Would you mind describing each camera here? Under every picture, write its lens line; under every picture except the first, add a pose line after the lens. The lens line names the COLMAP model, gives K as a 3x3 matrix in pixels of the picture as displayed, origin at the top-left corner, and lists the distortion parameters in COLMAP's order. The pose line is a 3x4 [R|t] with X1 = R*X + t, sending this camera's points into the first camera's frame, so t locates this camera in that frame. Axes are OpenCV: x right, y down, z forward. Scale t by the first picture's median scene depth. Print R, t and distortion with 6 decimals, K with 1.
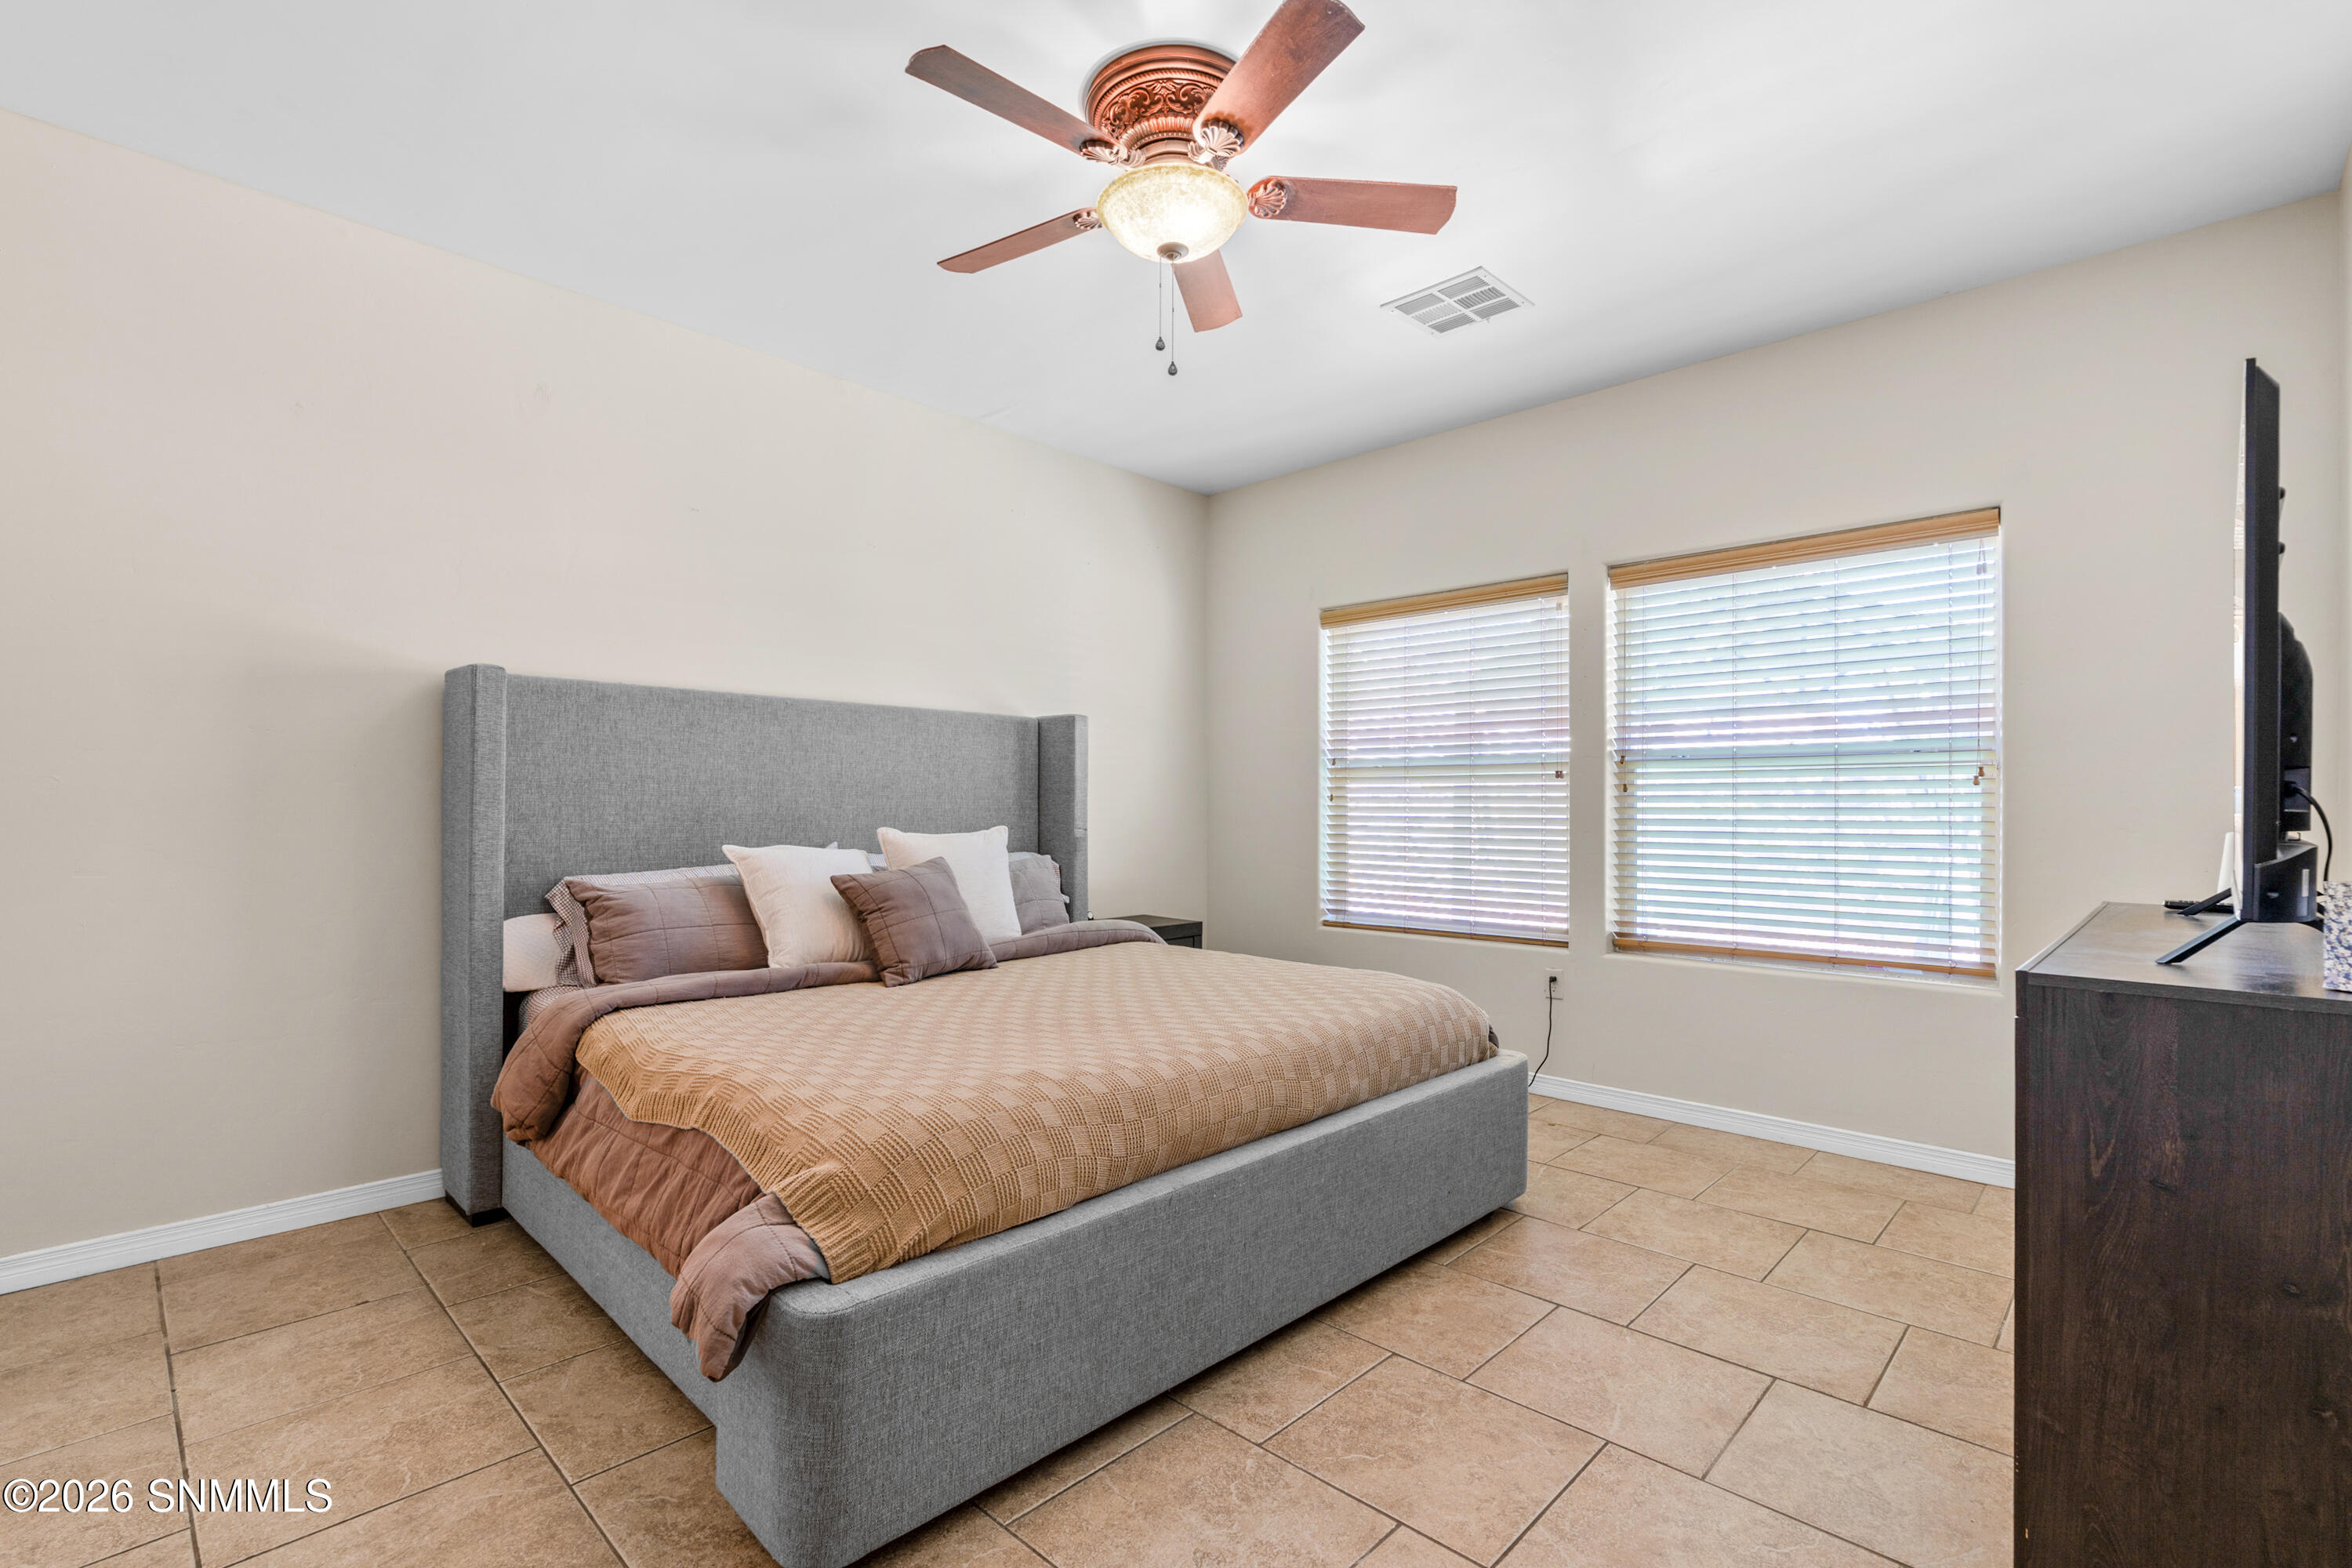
lens RADIAL K [[1056.2, 0, 1176.6], [0, 1056.2, 779.5], [0, 0, 1]] dist [-0.003341, 0.000339]
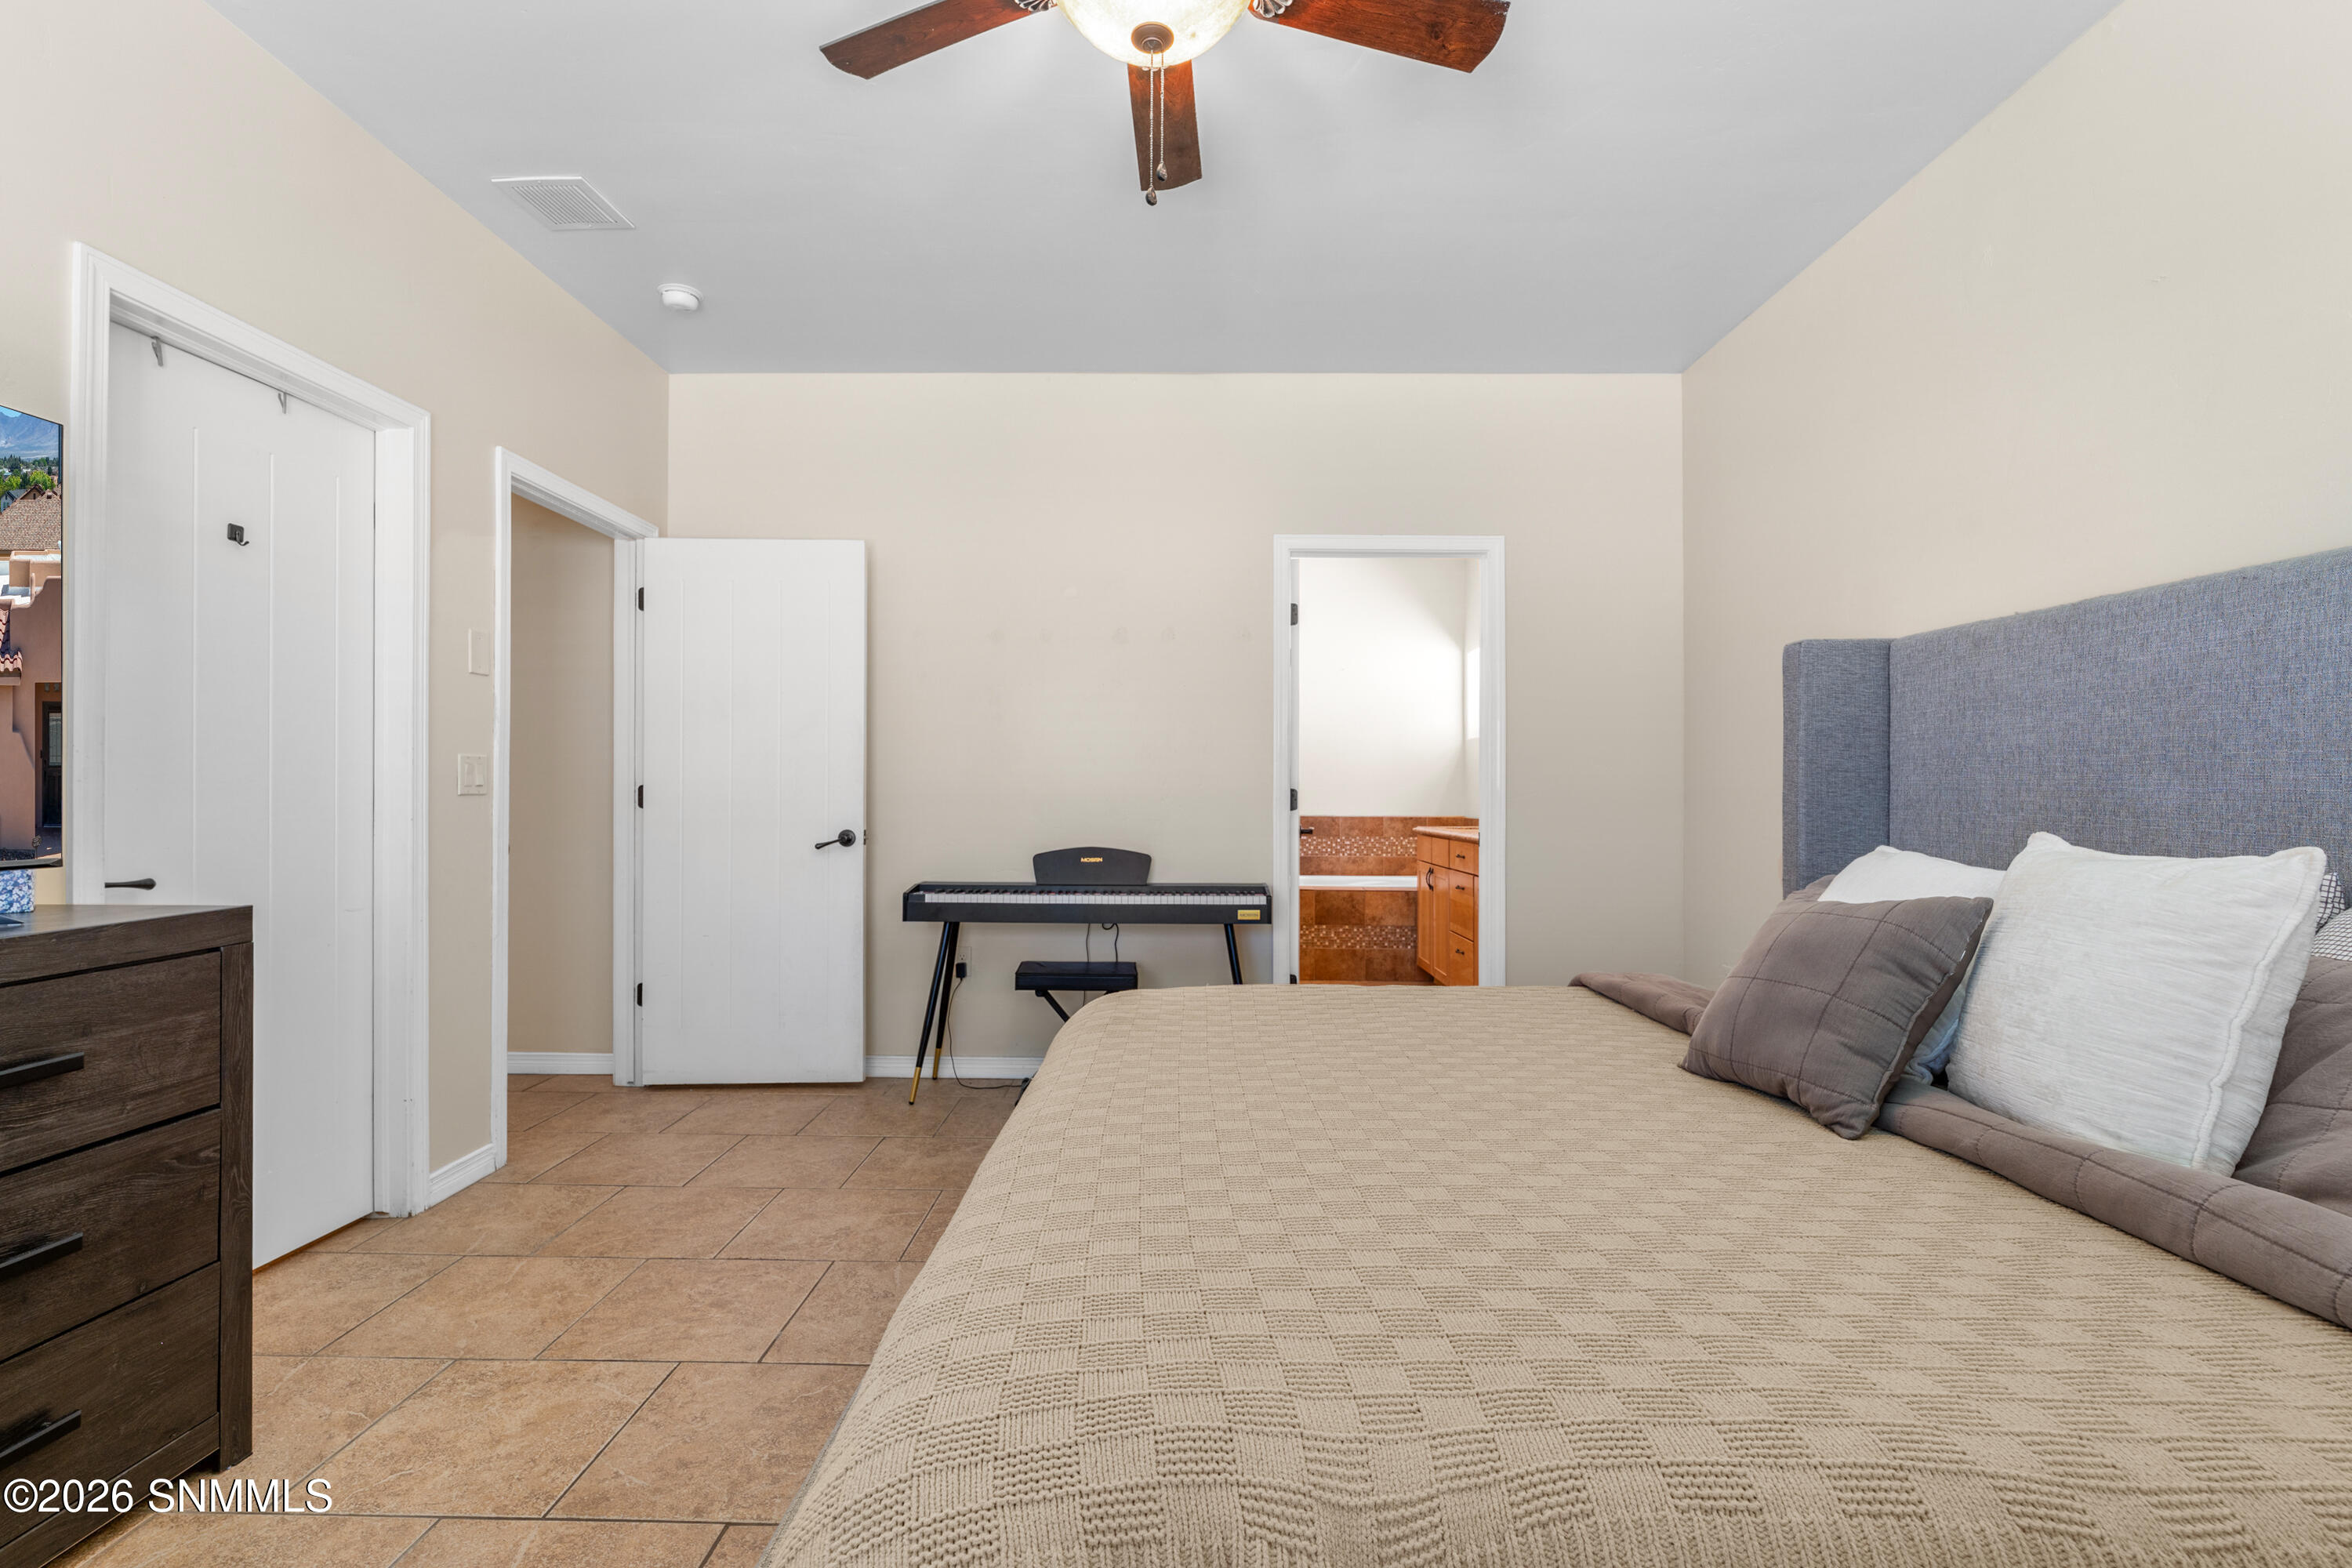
lens RADIAL K [[1056.2, 0, 1176.6], [0, 1056.2, 779.5], [0, 0, 1]] dist [-0.003341, 0.000339]
pose [[-0.730747, -0.012437, -0.682535, 0.360329], [0.011772, 0.999456, -0.030816, 0.033515], [0.682546, -0.030554, -0.730203, 1.150748]]
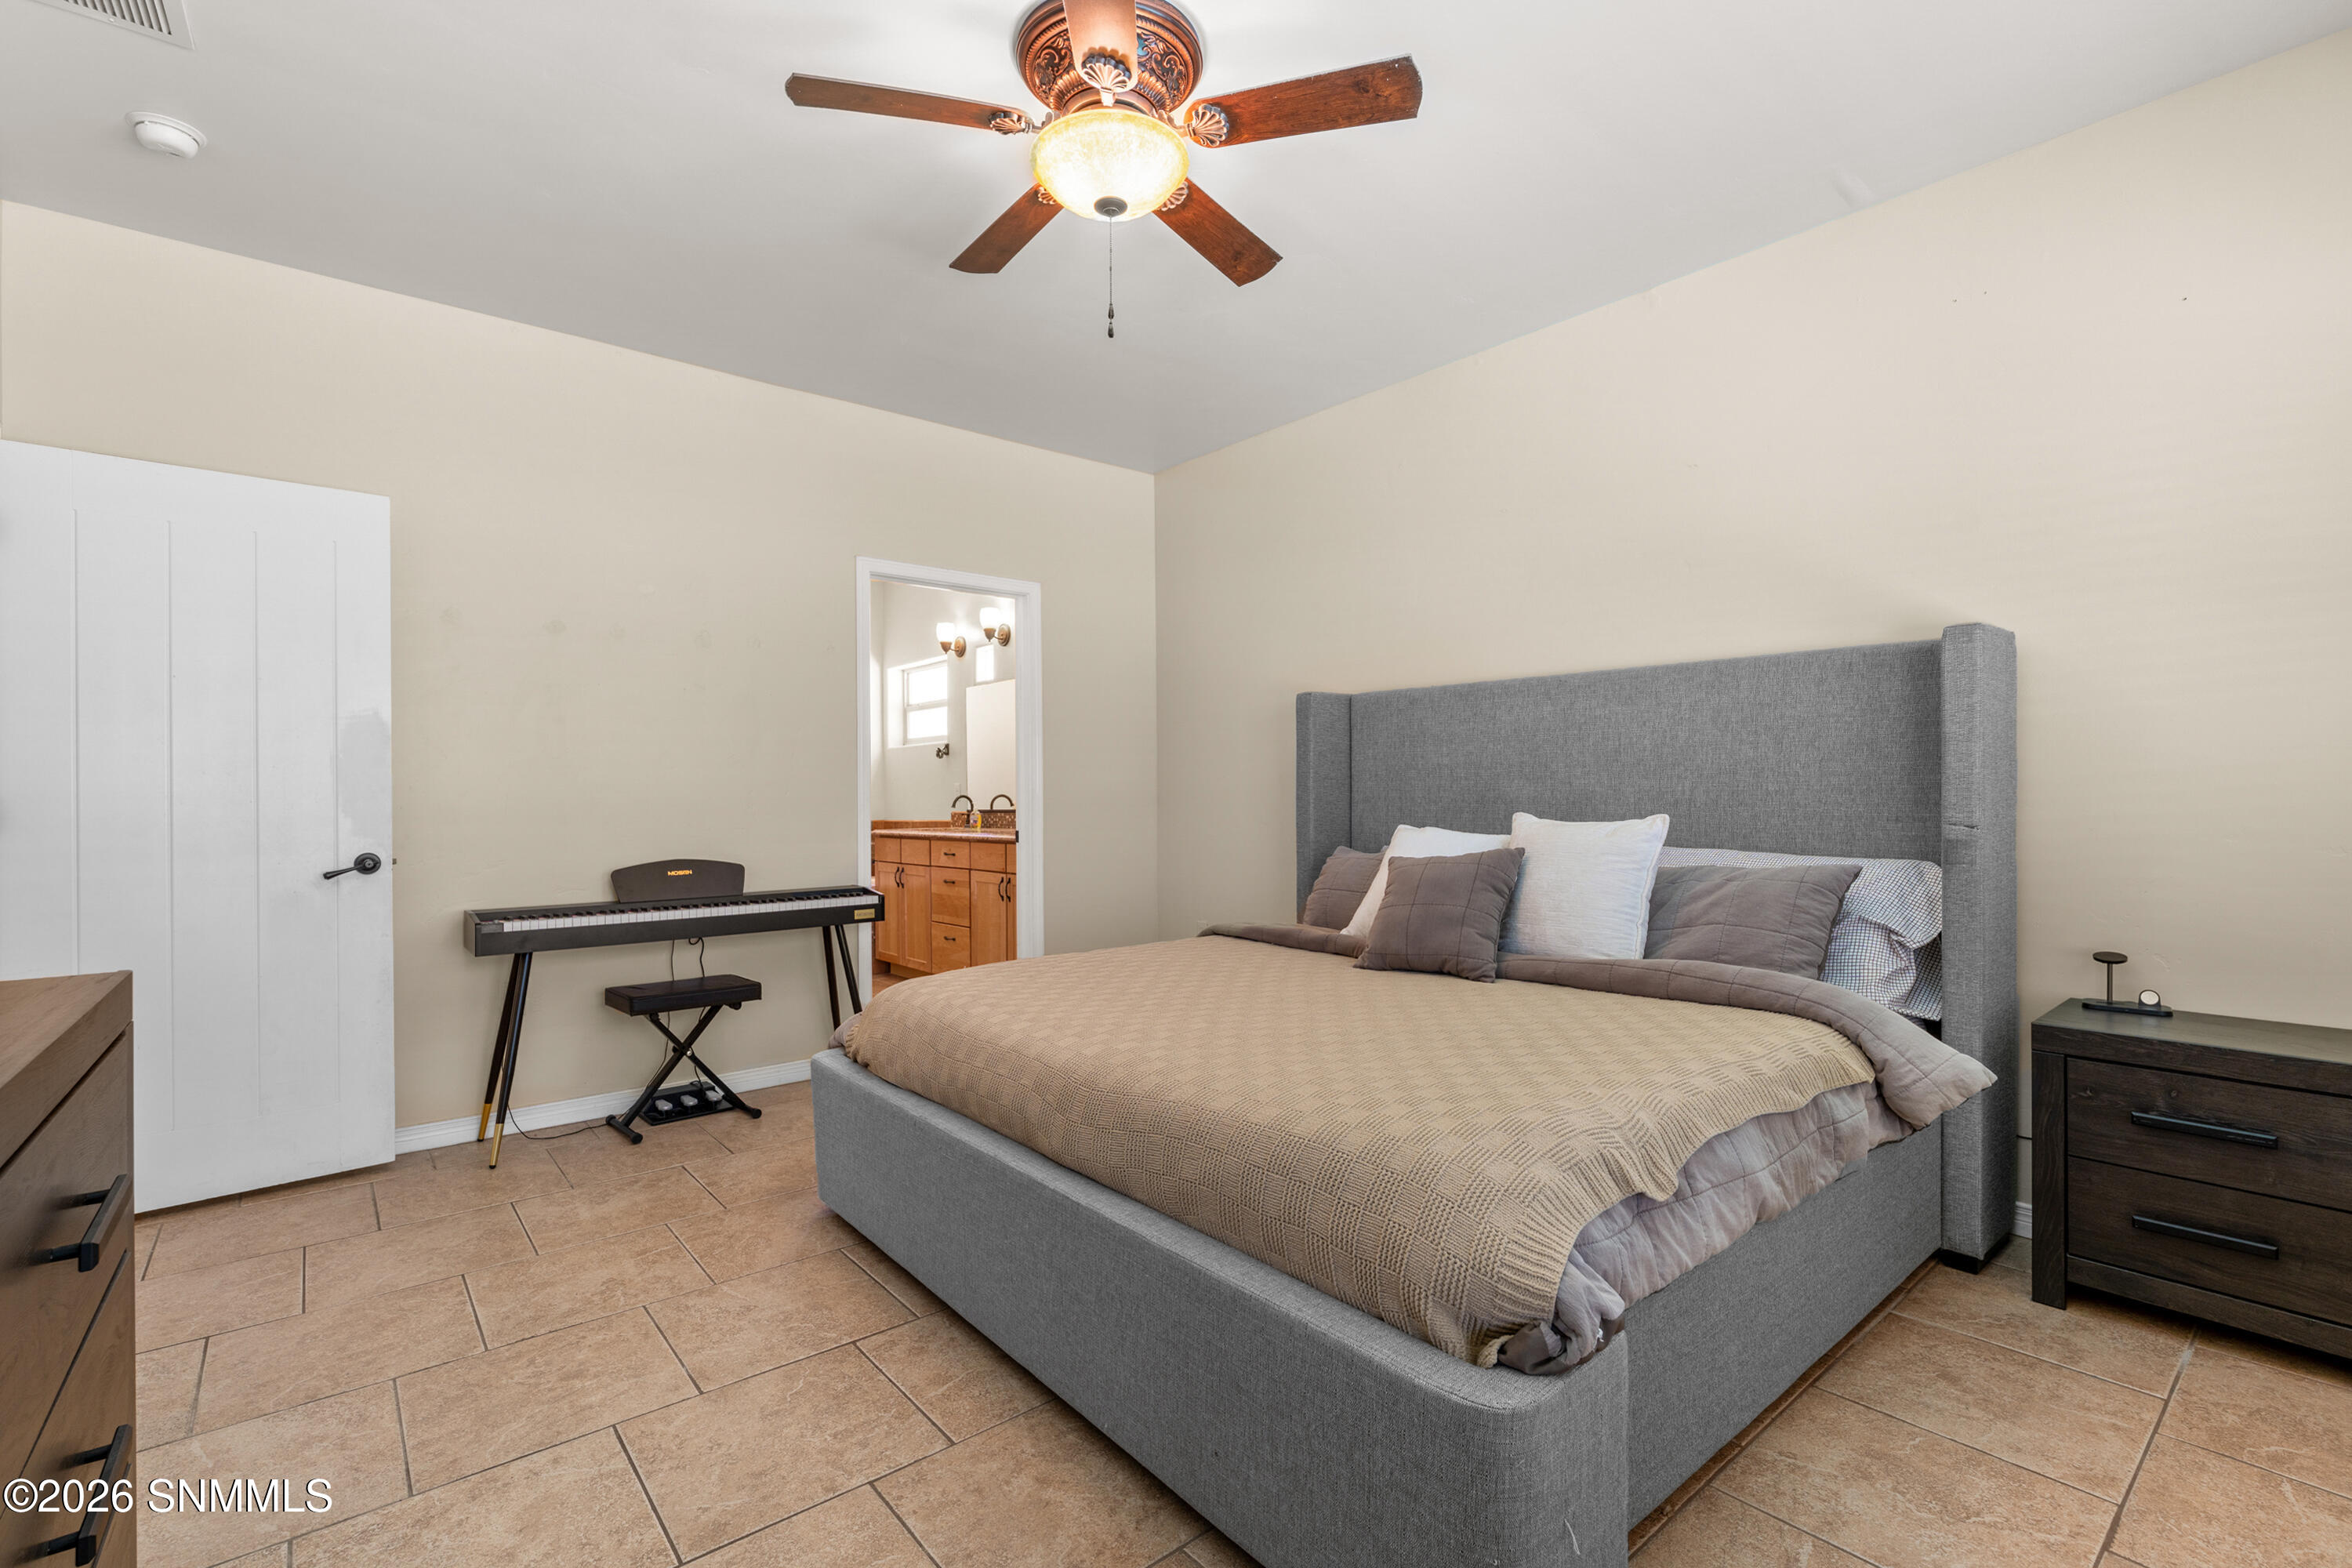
lens RADIAL K [[1043.2, 0, 1178.5], [0, 1043.2, 787.9], [0, 0, 1]] dist [-0.001345, -0.000138]
pose [[-0.111950, -0.007012, -0.993689, 0.678502], [0.034634, 0.999340, -0.010954, 0.025771], [0.993110, -0.035642, -0.111634, 0.862496]]
